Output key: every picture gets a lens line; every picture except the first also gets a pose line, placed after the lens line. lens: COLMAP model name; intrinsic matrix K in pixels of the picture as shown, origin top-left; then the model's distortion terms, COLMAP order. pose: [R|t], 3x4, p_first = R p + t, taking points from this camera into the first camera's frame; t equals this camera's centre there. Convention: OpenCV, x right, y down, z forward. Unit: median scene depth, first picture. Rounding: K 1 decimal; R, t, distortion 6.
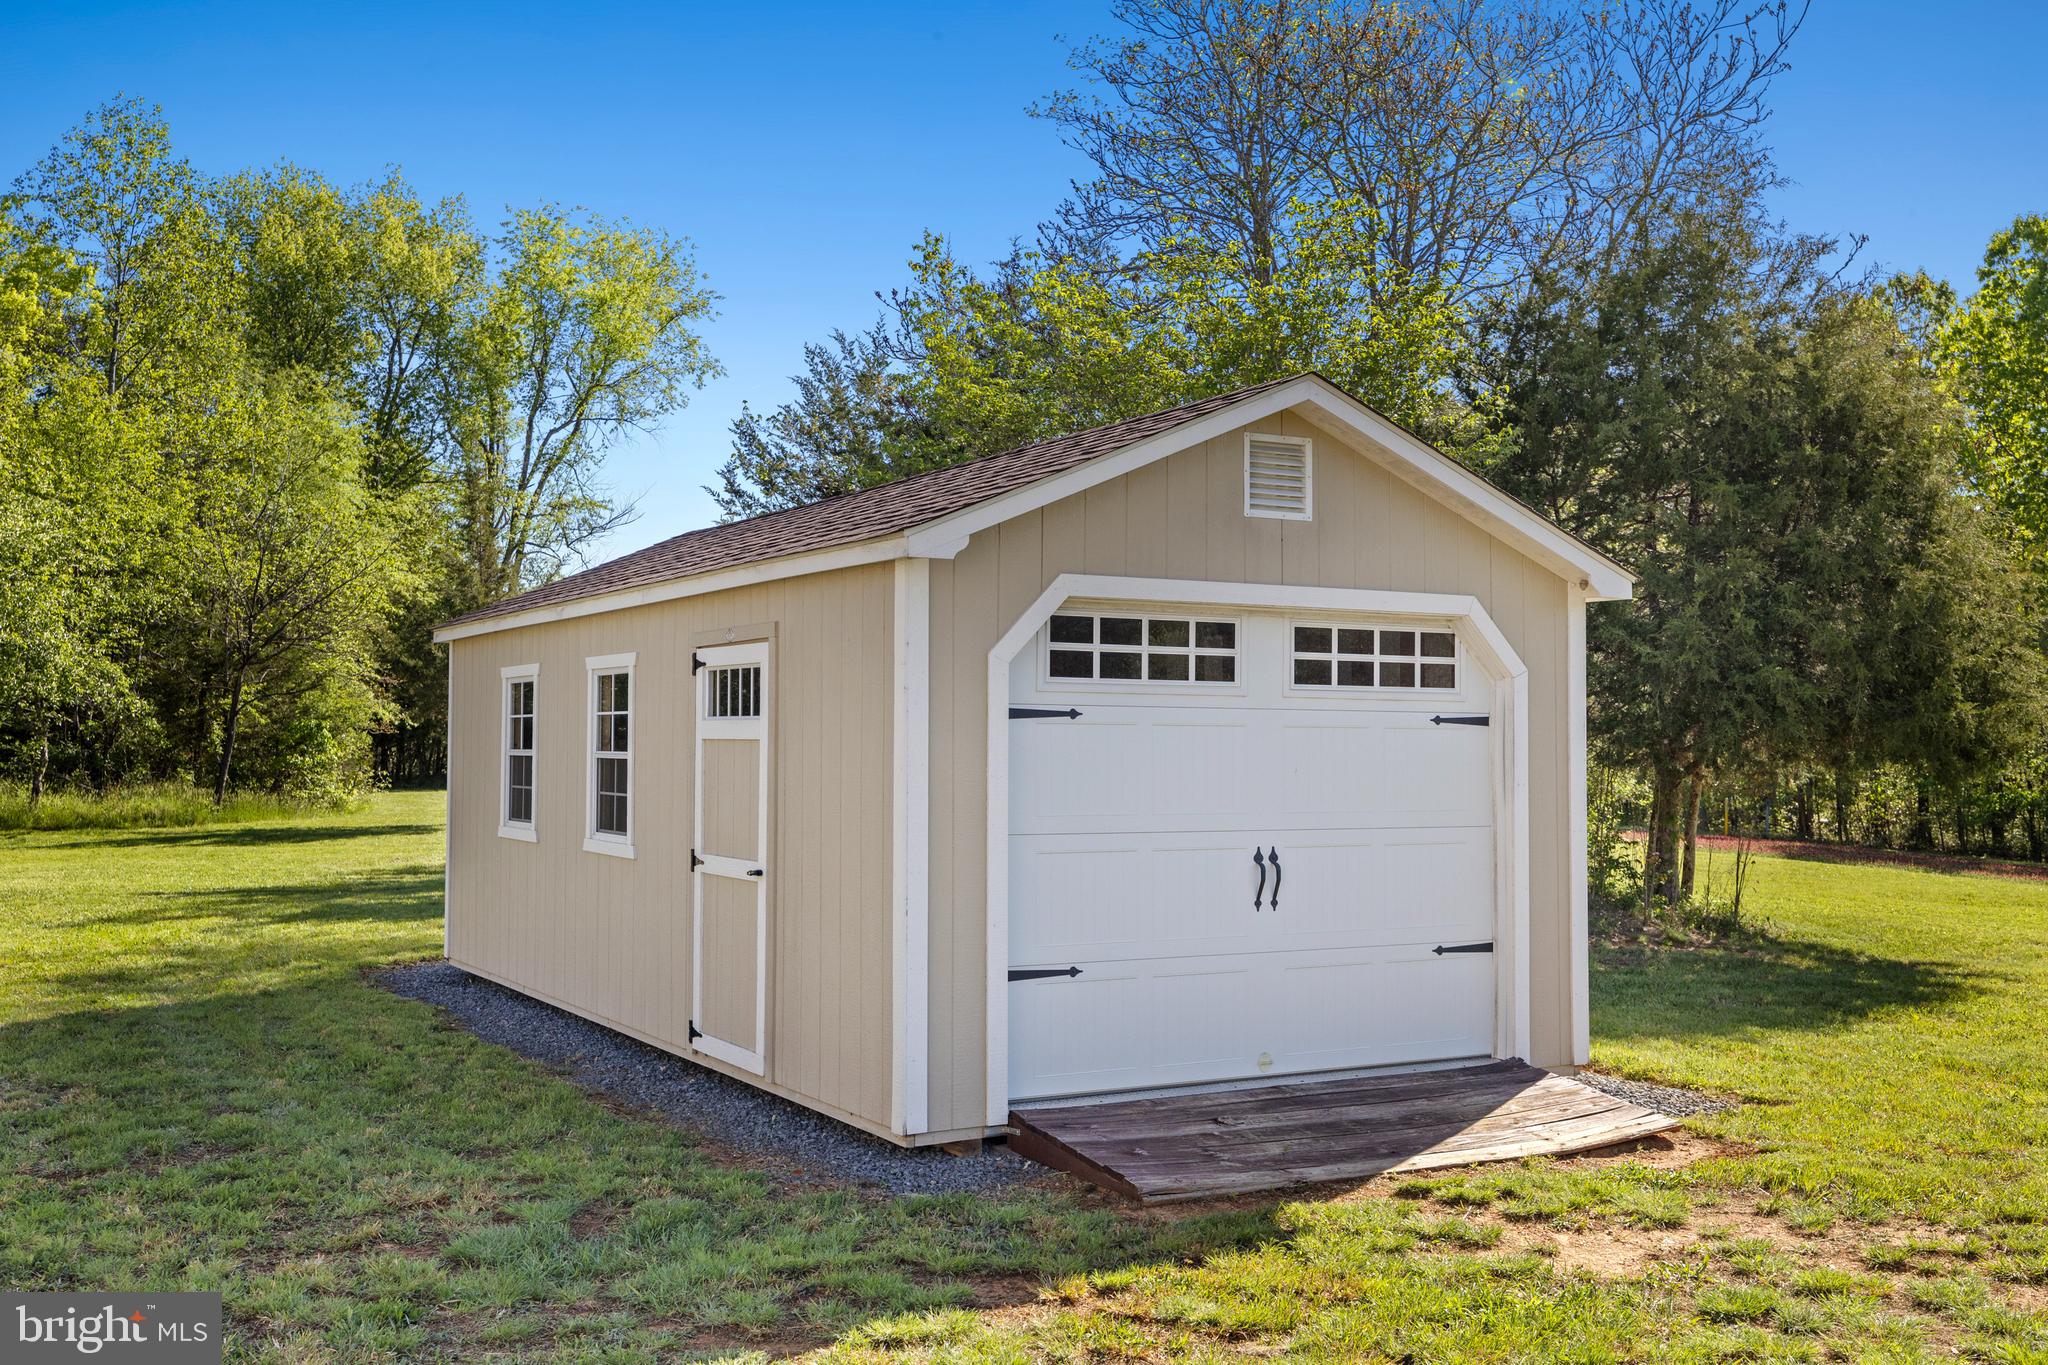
lens RADIAL K [[1958.0, 0, 1021.1], [0, 1958.0, 679.4], [0, 0, 1]] dist [0.004164, 0.000000]
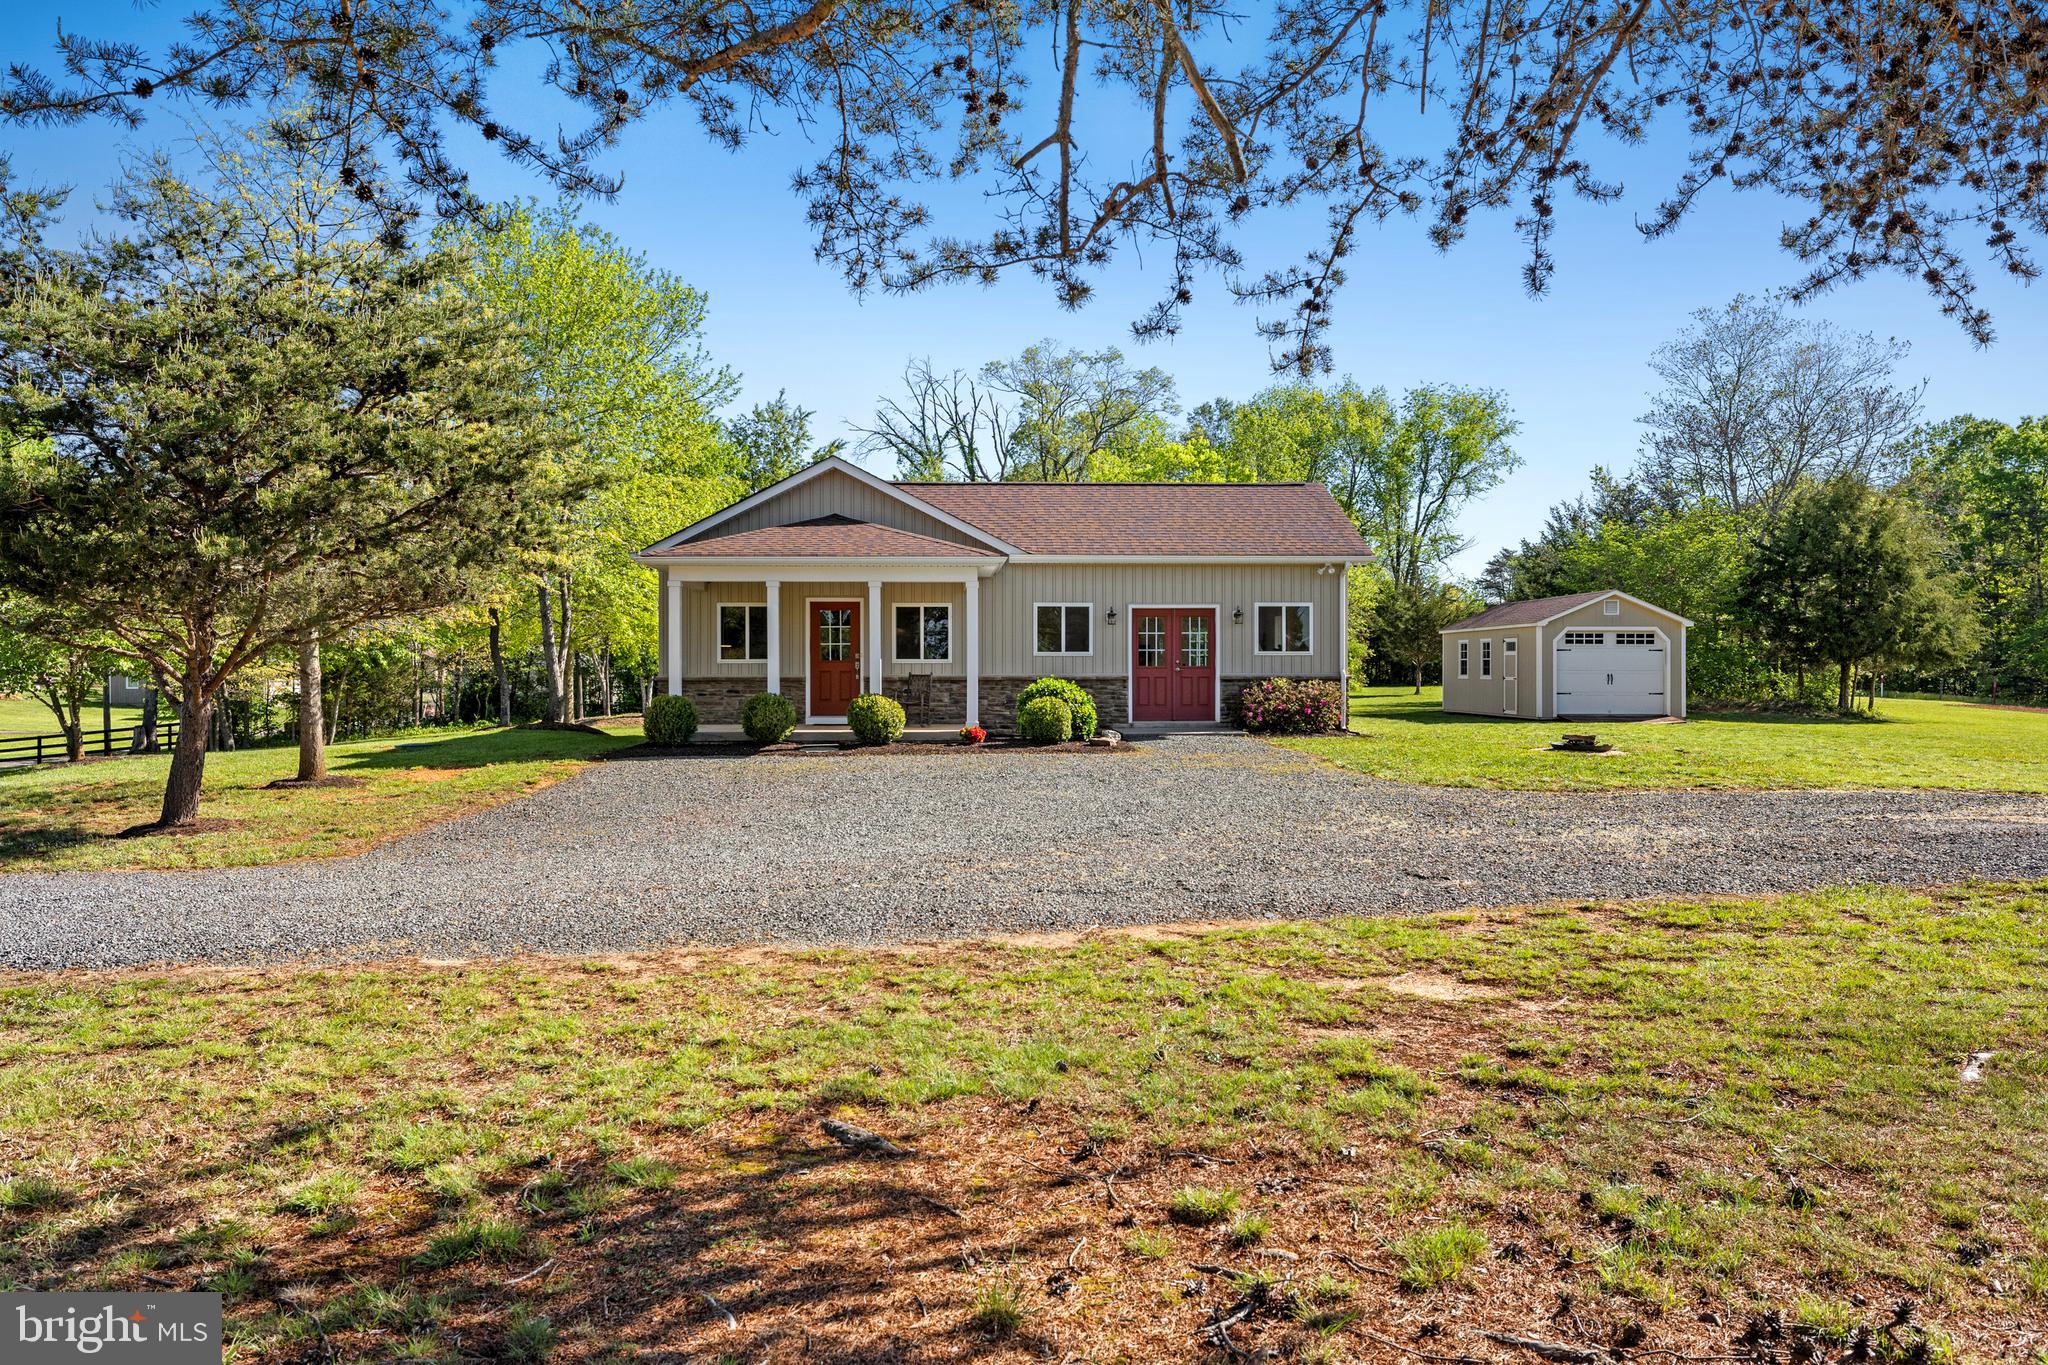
lens RADIAL K [[1450.7, 0, 1021.2], [0, 1450.7, 679.1], [0, 0, 1]] dist [0.000794, 0.000021]
pose [[0.881227, -0.001405, -0.472692, 0.597064], [0.019419, 0.999259, 0.033232, -0.067778], [0.472295, -0.038464, 0.880601, -3.401499]]
